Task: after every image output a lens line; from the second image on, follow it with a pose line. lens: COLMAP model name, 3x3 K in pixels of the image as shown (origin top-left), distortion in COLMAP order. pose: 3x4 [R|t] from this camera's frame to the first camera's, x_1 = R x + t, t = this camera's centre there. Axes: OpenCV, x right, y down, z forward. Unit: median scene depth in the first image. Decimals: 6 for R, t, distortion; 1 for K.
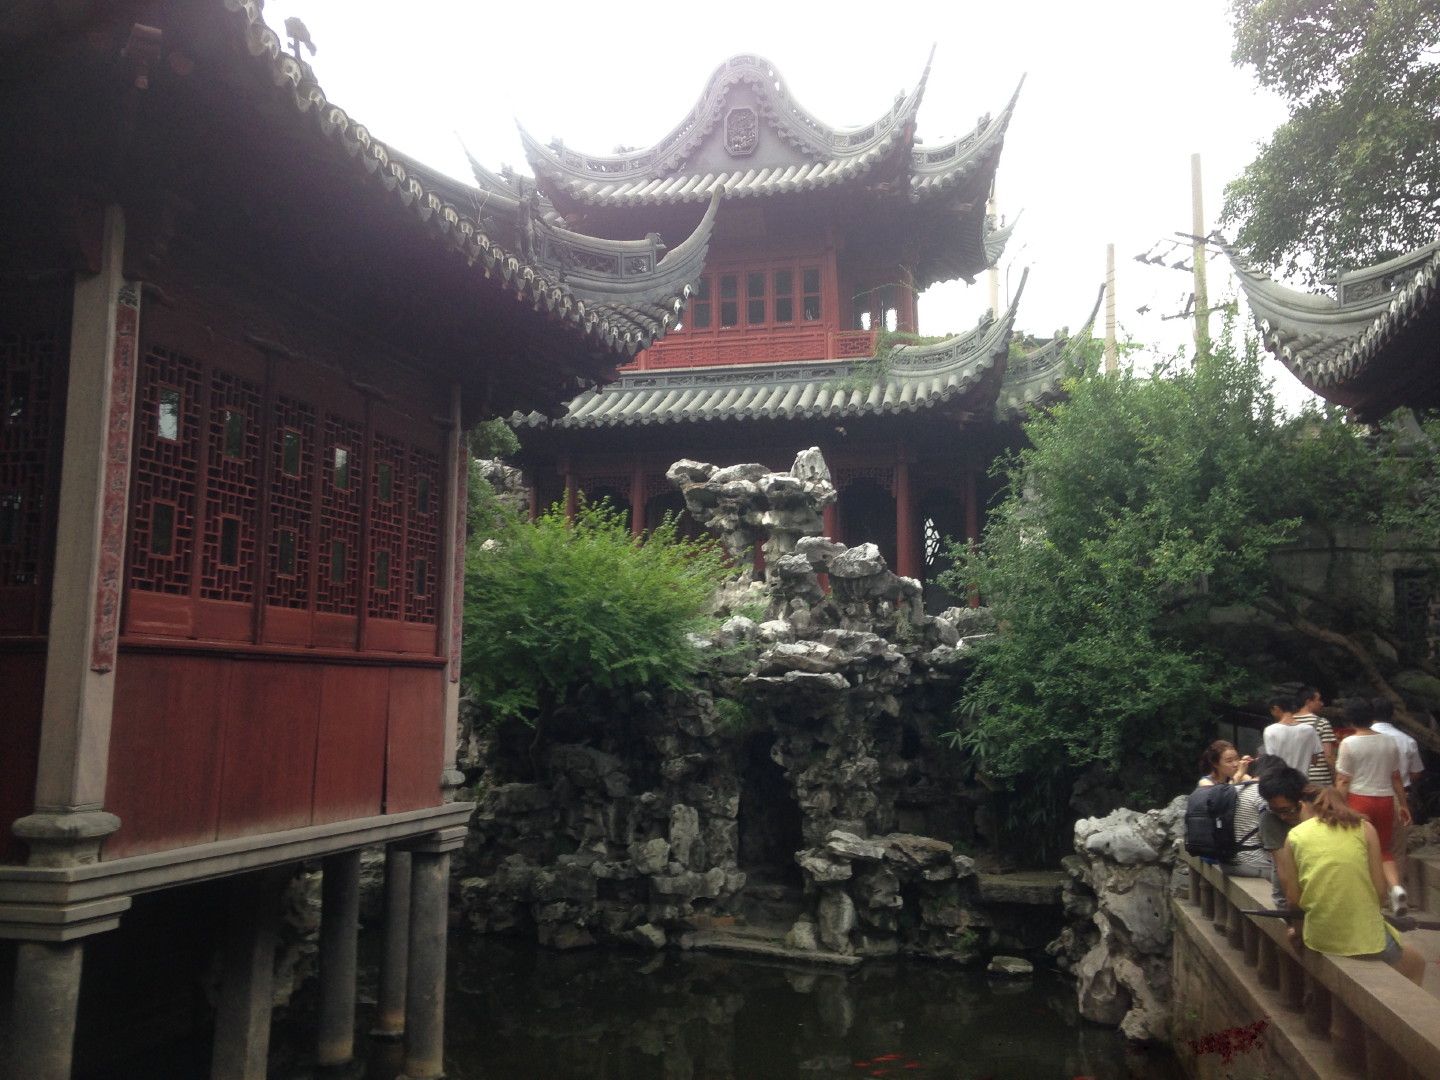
lens RADIAL K [[1280.7, 0, 721.0], [0, 1280.7, 574.4], [0, 0, 1]] dist [0.064119, -0.003606]
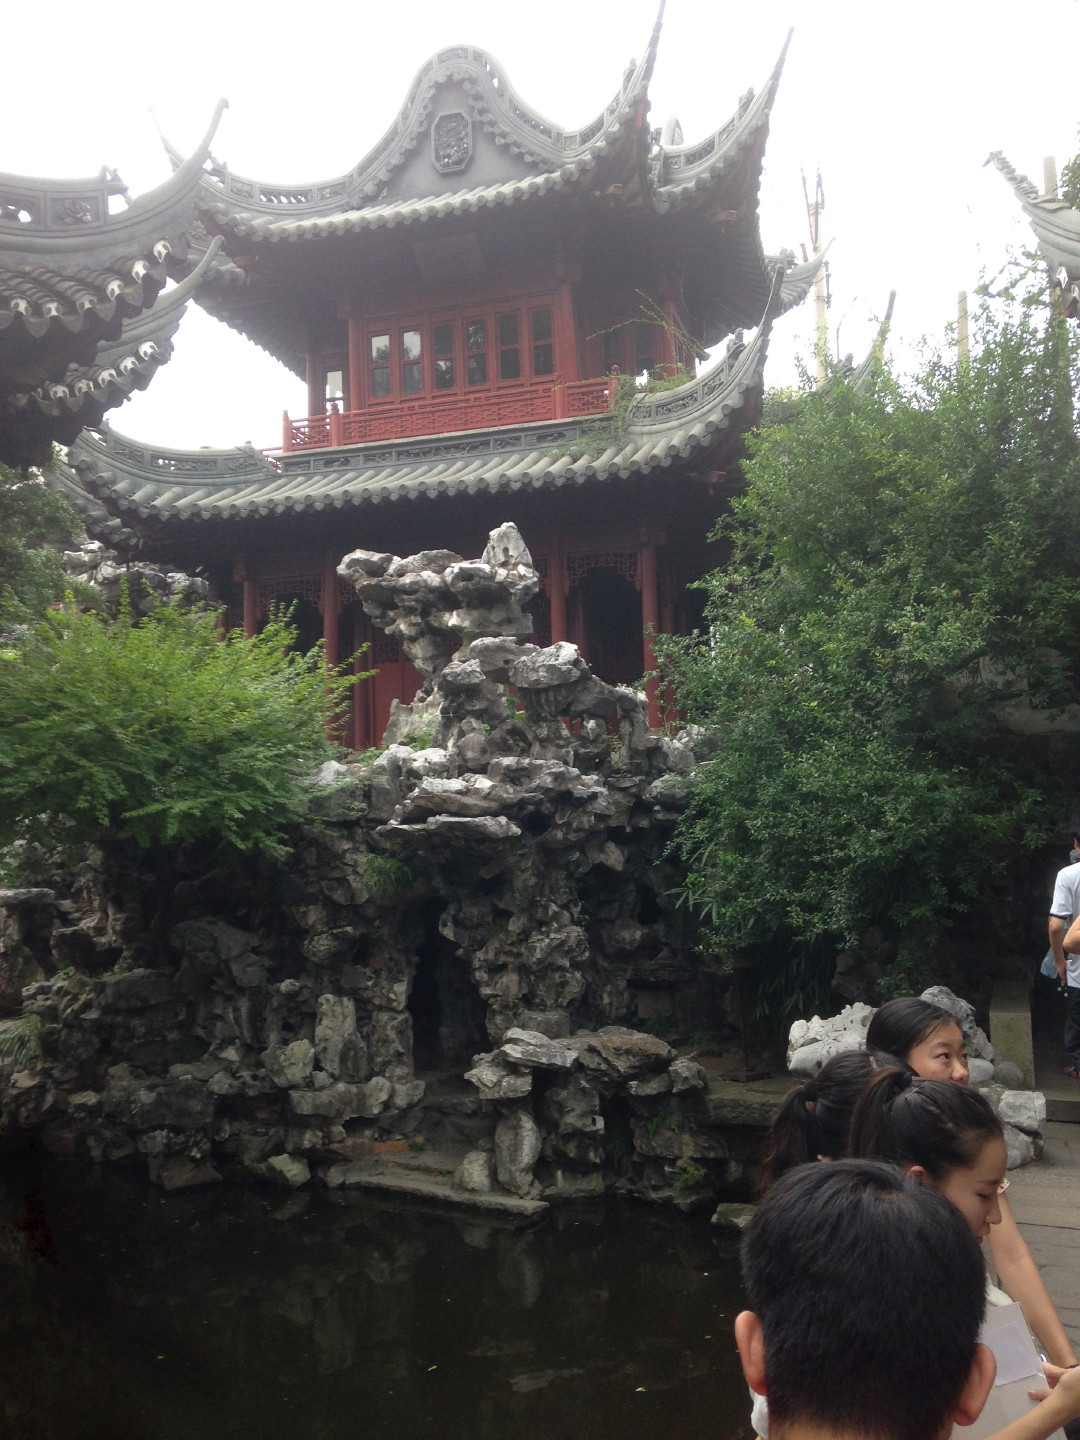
lens RADIAL K [[1301.0, 0, 541.0], [0, 1301.0, 742.8], [0, 0, 1]] dist [0.136399, -0.212228]
pose [[0.997030, -0.033007, -0.069587, 0.153841], [0.034244, 0.999275, 0.016664, 0.021544], [0.068986, -0.018998, 0.997437, 0.237499]]
